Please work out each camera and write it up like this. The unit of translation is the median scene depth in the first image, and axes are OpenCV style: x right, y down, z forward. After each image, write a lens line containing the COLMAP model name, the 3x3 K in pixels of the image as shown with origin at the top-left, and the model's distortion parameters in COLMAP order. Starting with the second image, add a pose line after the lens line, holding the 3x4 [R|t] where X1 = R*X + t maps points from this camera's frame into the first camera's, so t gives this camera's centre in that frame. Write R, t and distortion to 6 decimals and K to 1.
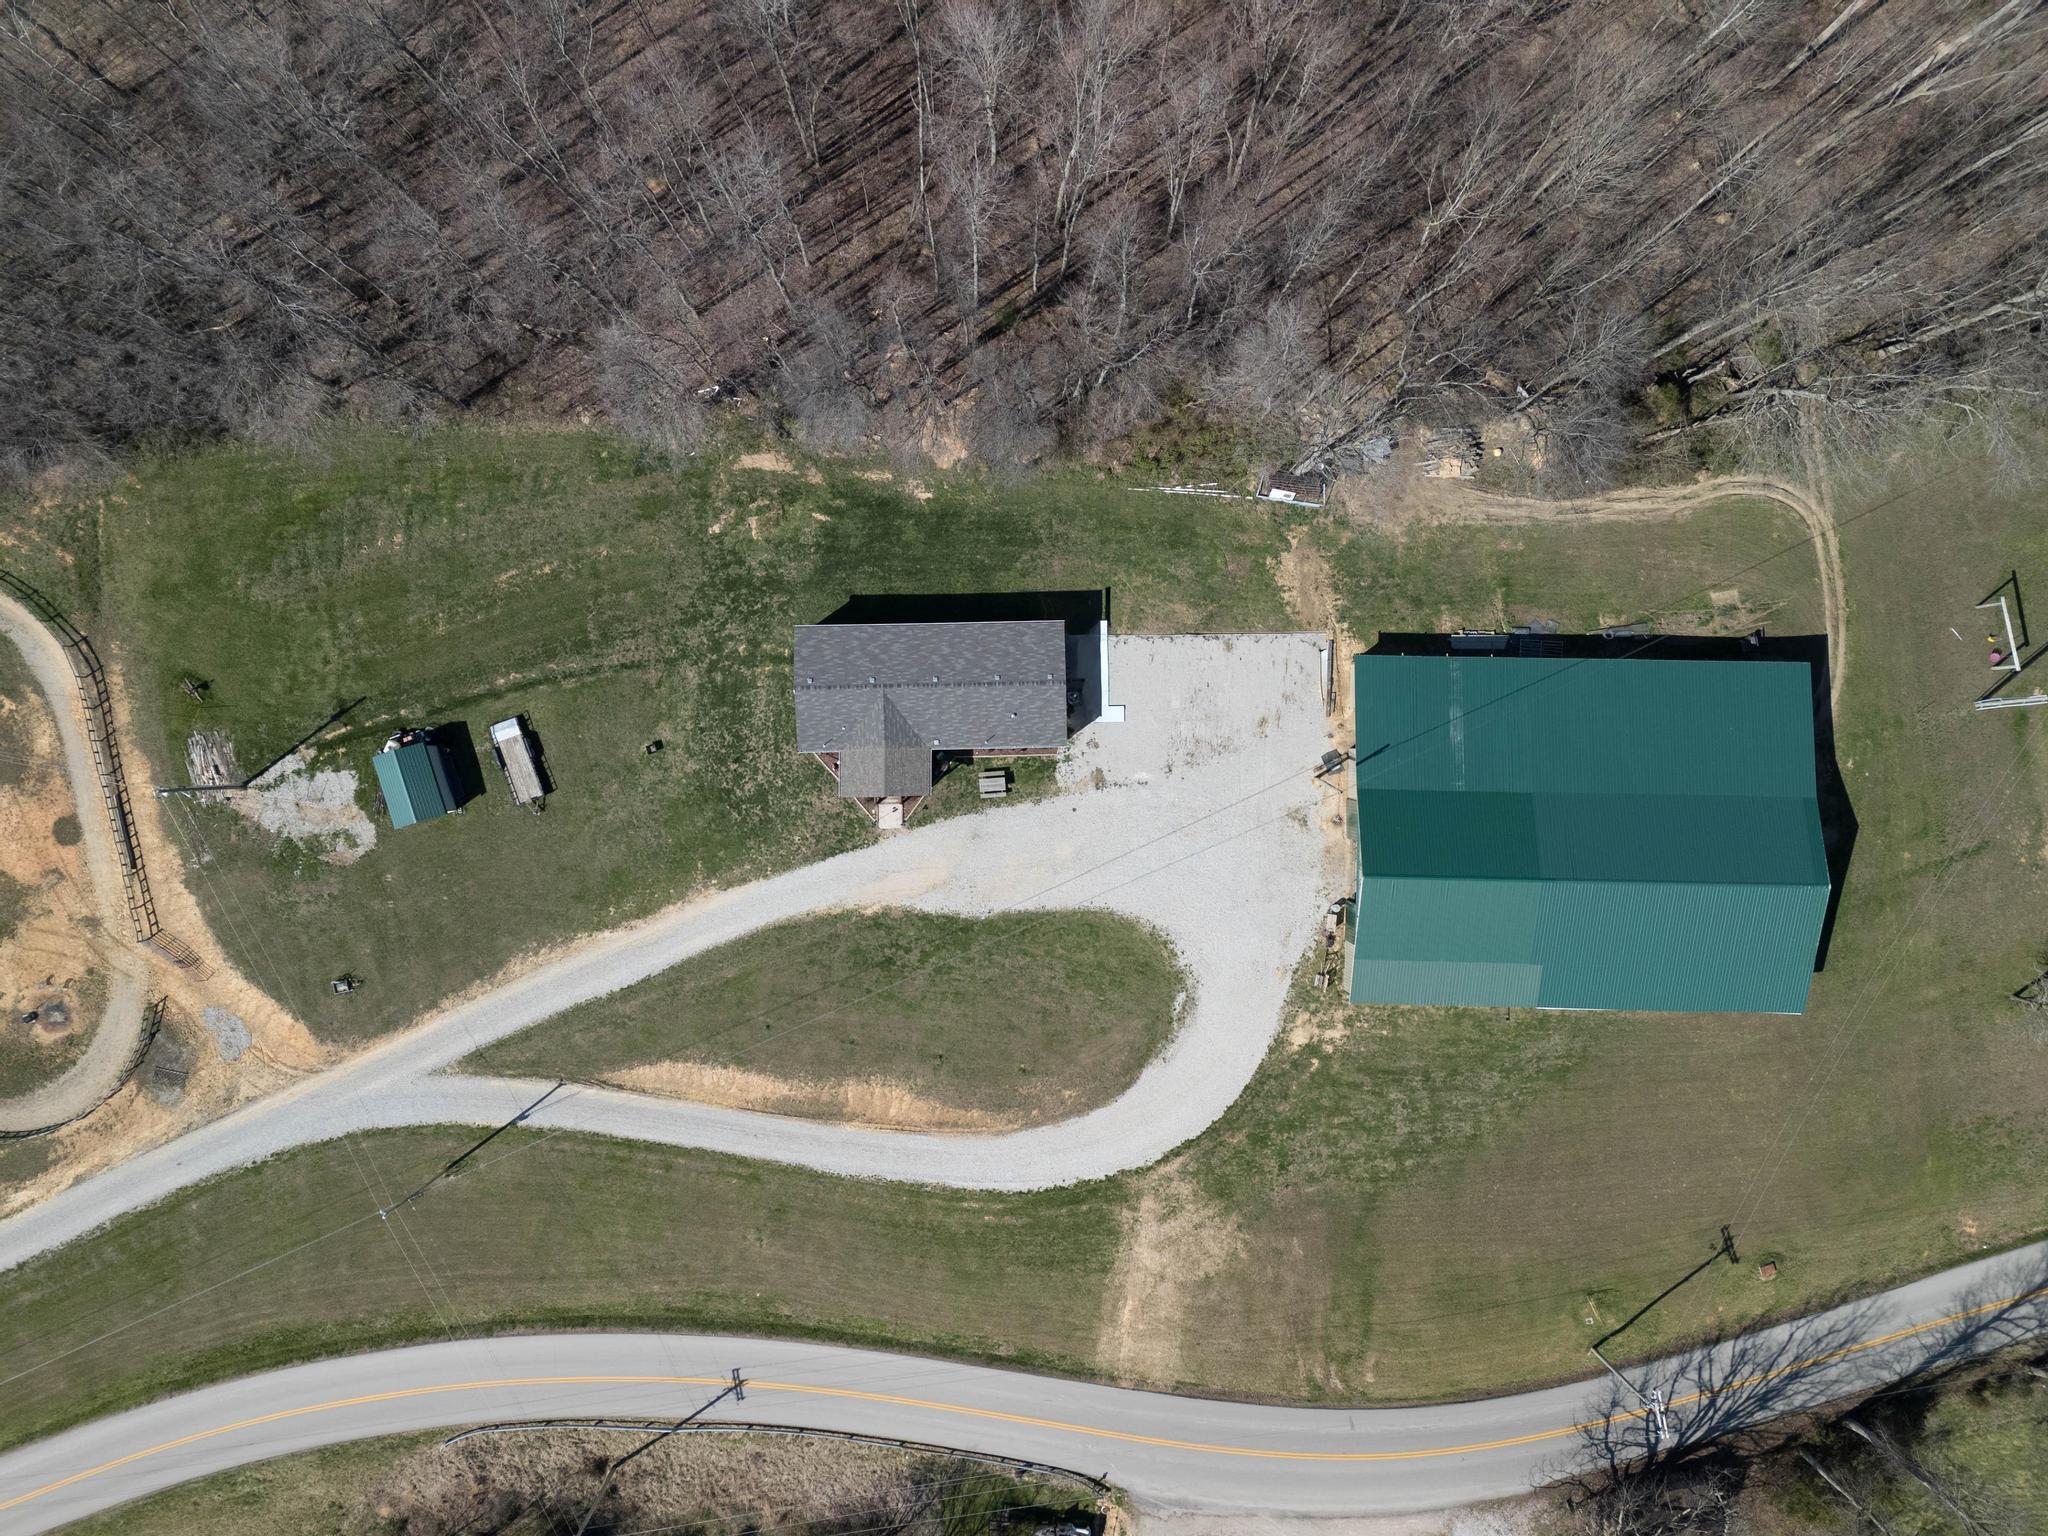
lens RADIAL K [[1440.1, 0, 1019.6], [0, 1440.1, 761.6], [0, 0, 1]] dist [0.036842, -0.001105]
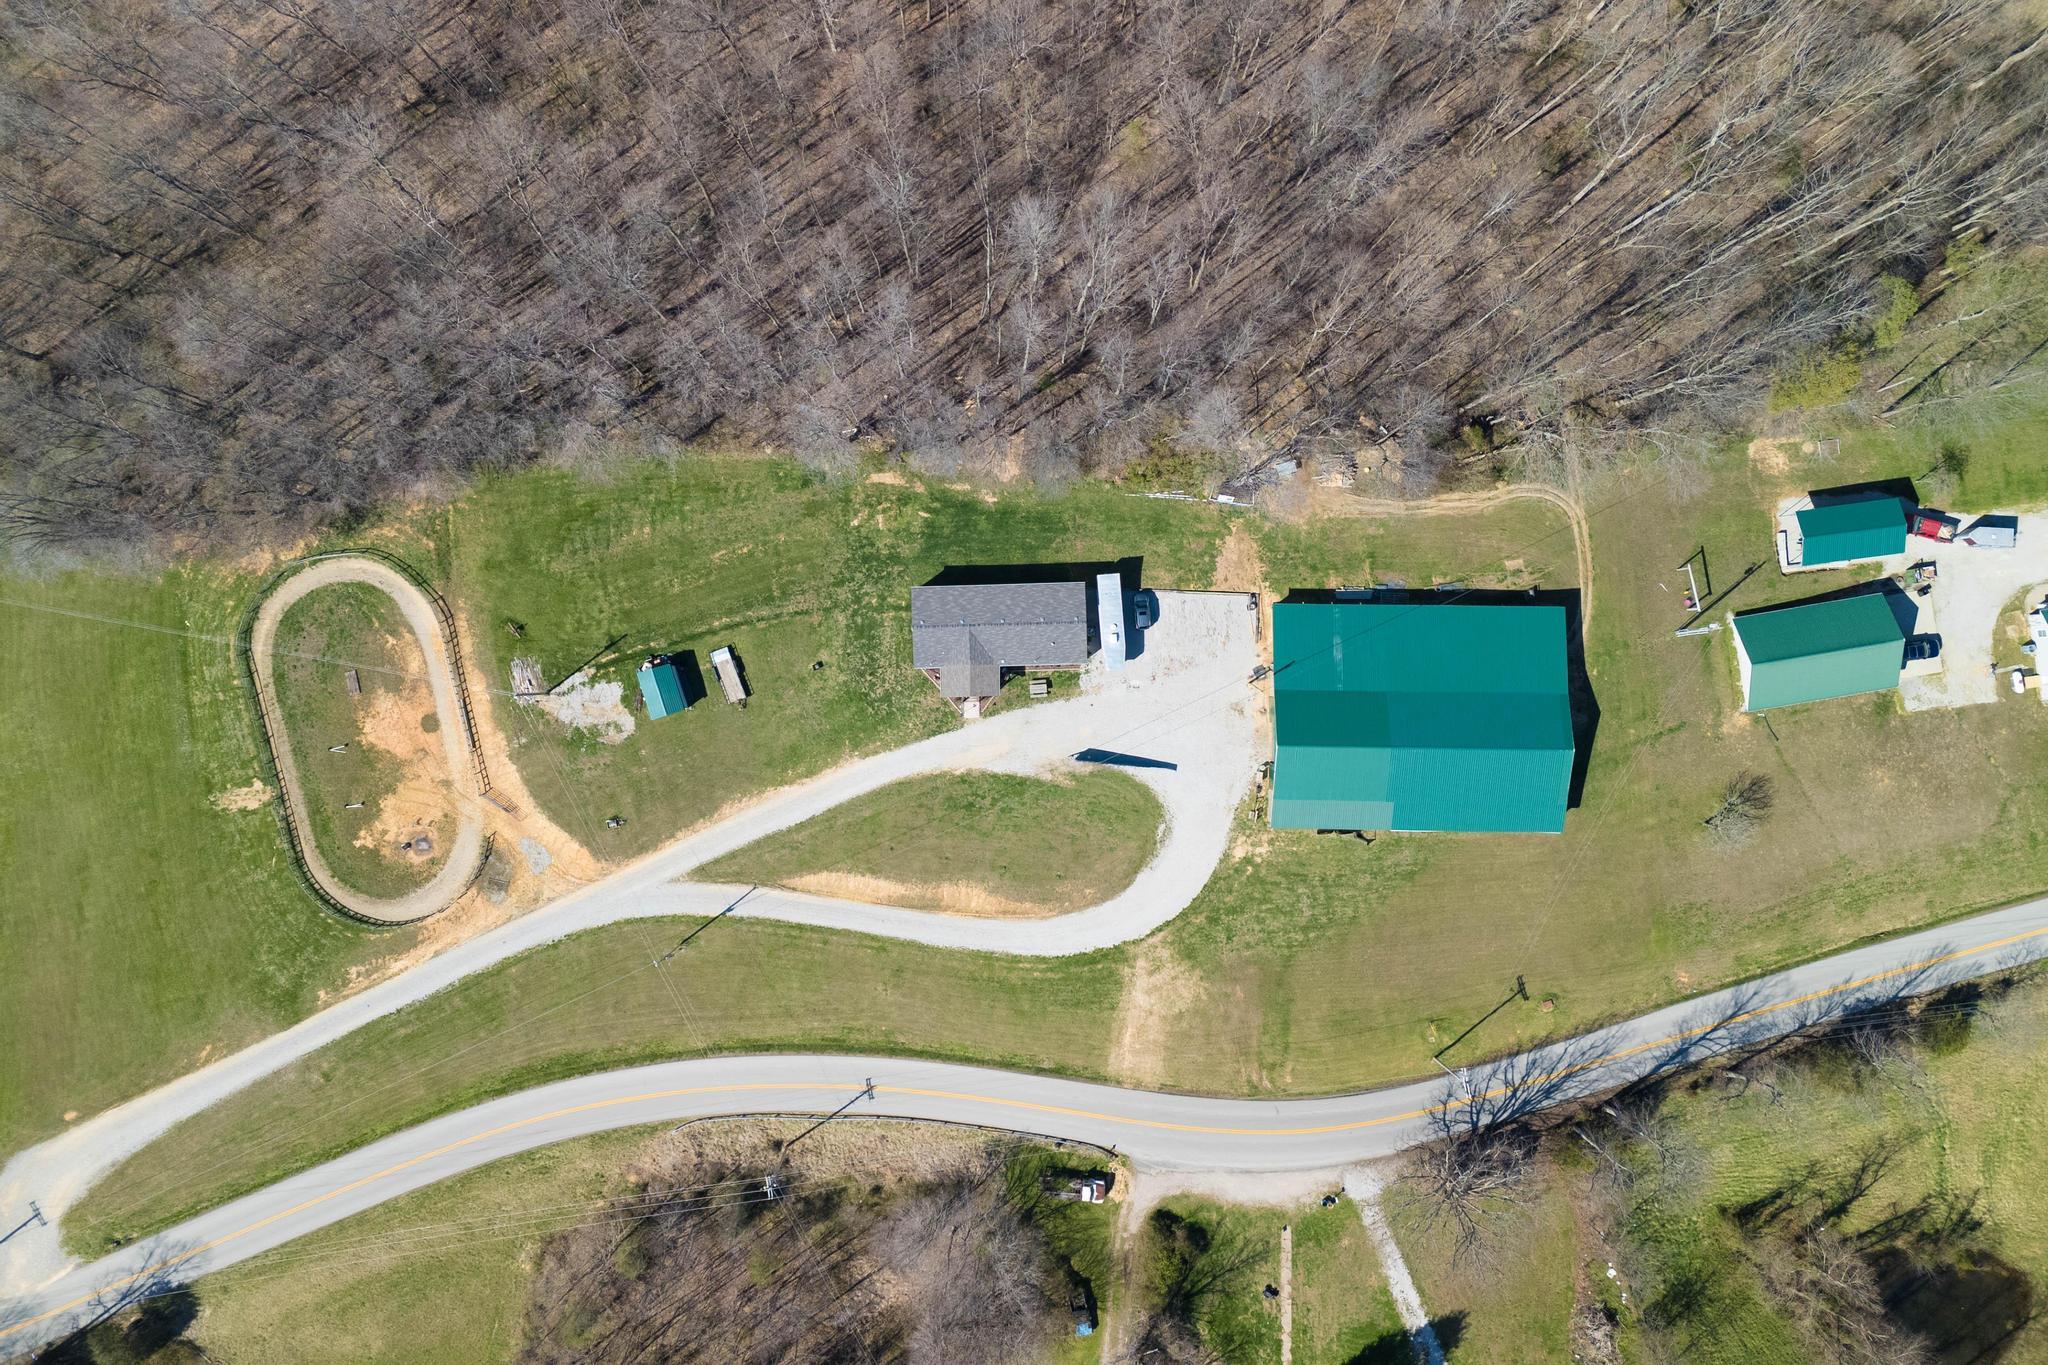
lens RADIAL K [[1503.4, 0, 1026.8], [0, 1503.4, 680.6], [0, 0, 1]] dist [0.074666, -0.063809]
pose [[0.999959, -0.005965, 0.006868, -0.040867], [0.006008, 0.999963, -0.006190, 0.016631], [-0.006830, 0.006231, 0.999957, -0.588551]]
